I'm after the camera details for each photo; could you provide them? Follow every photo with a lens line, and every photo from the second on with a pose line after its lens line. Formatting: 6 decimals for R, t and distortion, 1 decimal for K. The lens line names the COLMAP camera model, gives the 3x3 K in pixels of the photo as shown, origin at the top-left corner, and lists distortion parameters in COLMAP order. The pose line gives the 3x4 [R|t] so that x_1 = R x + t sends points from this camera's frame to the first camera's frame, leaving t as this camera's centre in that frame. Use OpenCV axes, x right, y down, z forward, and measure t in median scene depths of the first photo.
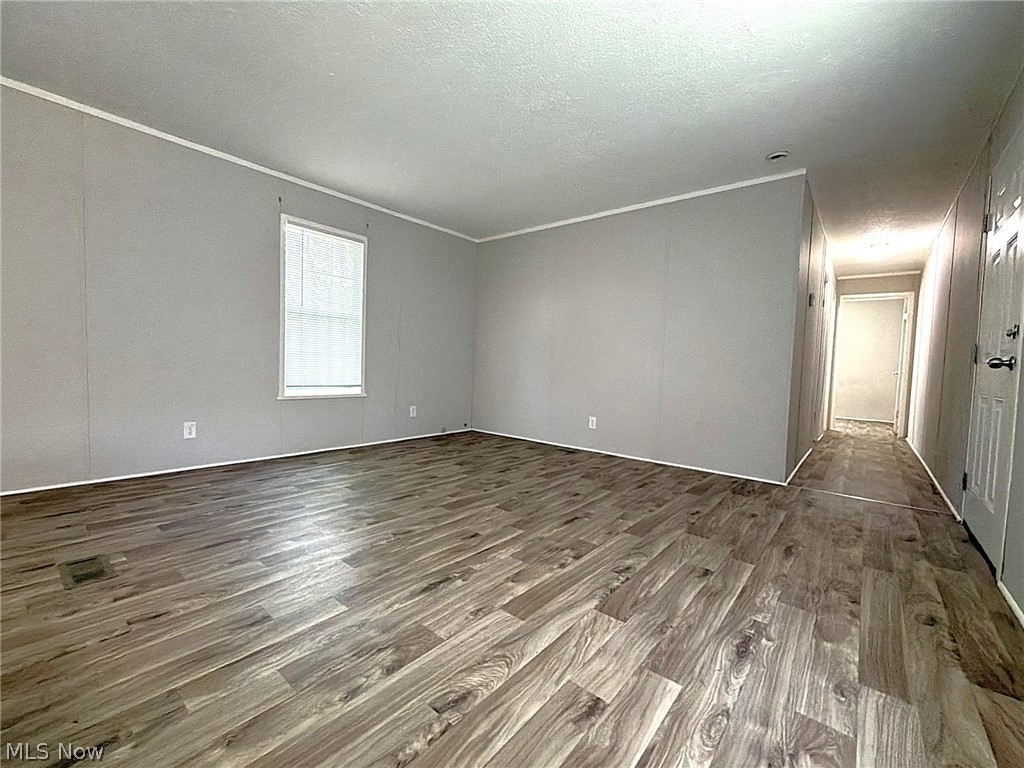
lens RADIAL K [[430.4, 0, 509.0], [0, 430.4, 387.0], [0, 0, 1]] dist [-0.001812, -0.000004]
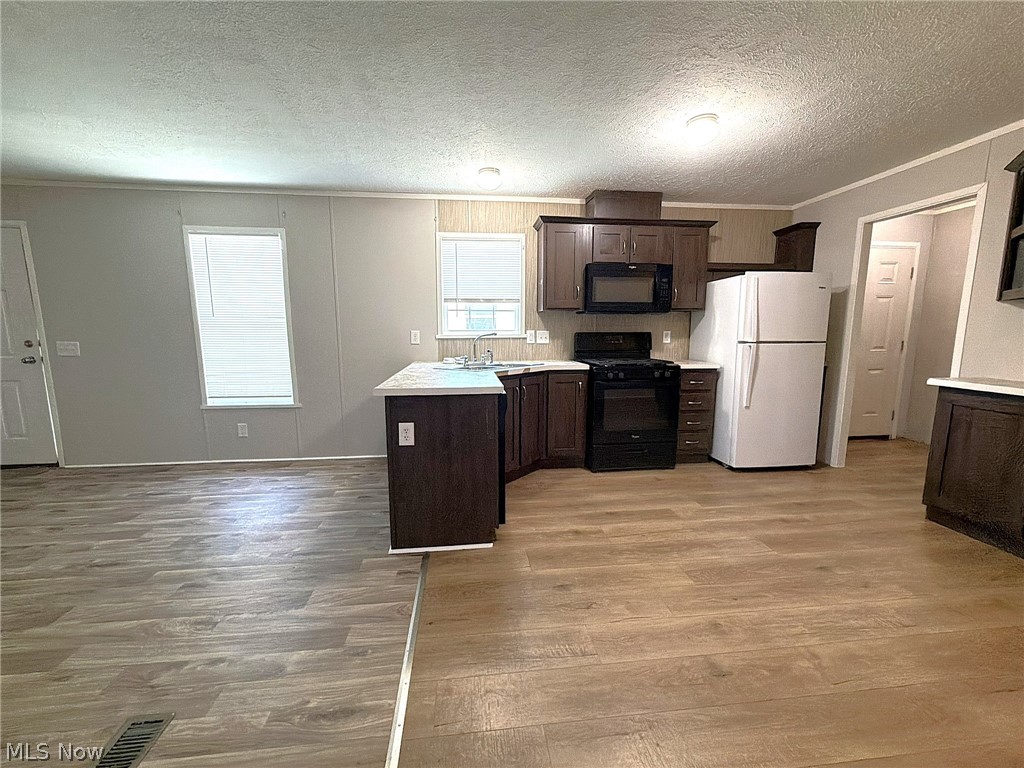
lens RADIAL K [[409.5, 0, 509.4], [0, 409.5, 386.3], [0, 0, 1]] dist [-0.000613, 0.000357]
pose [[-0.723274, -0.129585, 0.678294, -1.581233], [0.011251, 0.979894, 0.199201, -0.272117], [-0.690470, 0.151708, -0.707274, 0.806058]]
